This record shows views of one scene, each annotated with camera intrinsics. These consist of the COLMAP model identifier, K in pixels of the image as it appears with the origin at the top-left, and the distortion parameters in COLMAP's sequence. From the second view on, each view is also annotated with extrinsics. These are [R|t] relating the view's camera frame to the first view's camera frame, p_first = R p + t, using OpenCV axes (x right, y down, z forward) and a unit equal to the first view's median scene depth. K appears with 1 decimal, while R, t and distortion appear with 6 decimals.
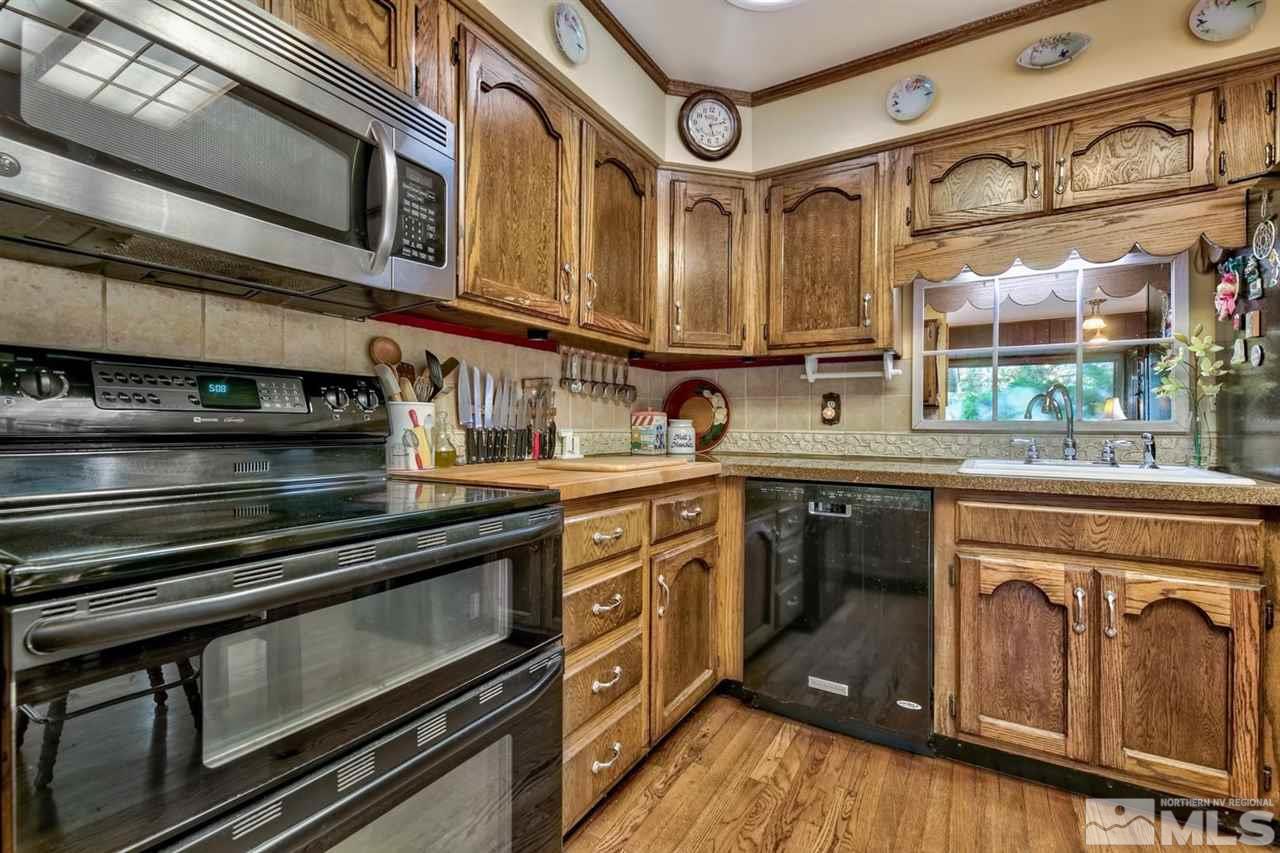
lens RADIAL K [[550.1, 0, 644.5], [0, 550.1, 436.2], [0, 0, 1]] dist [-0.001008, -0.000075]
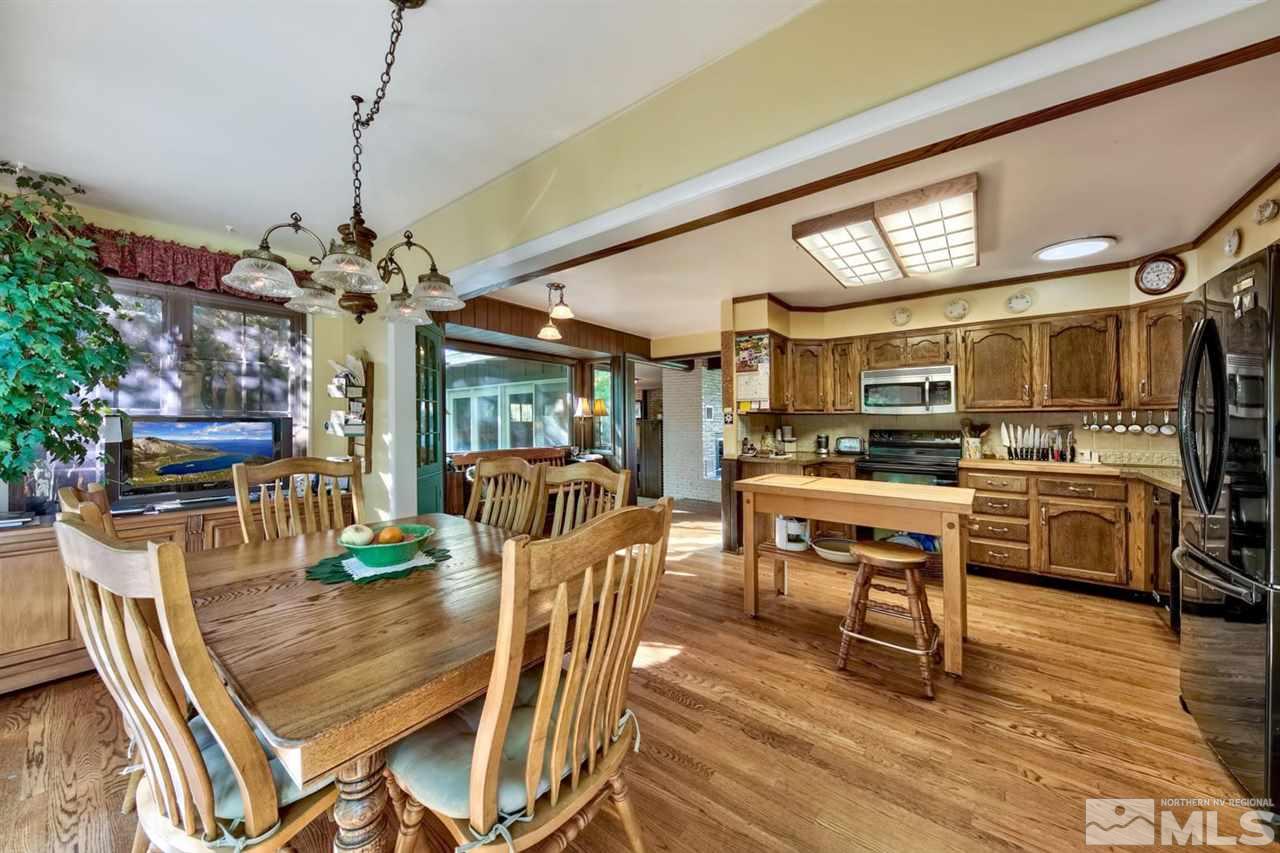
lens RADIAL K [[446.2, 0, 640.0], [0, 446.2, 426.5], [0, 0, 1]] dist [-0.000112, 0.000006]
pose [[-0.118364, -0.005174, -0.992957, 1.715010], [-0.008969, 0.999951, -0.004141, -0.073199], [0.992930, 0.008416, -0.118405, -0.439137]]
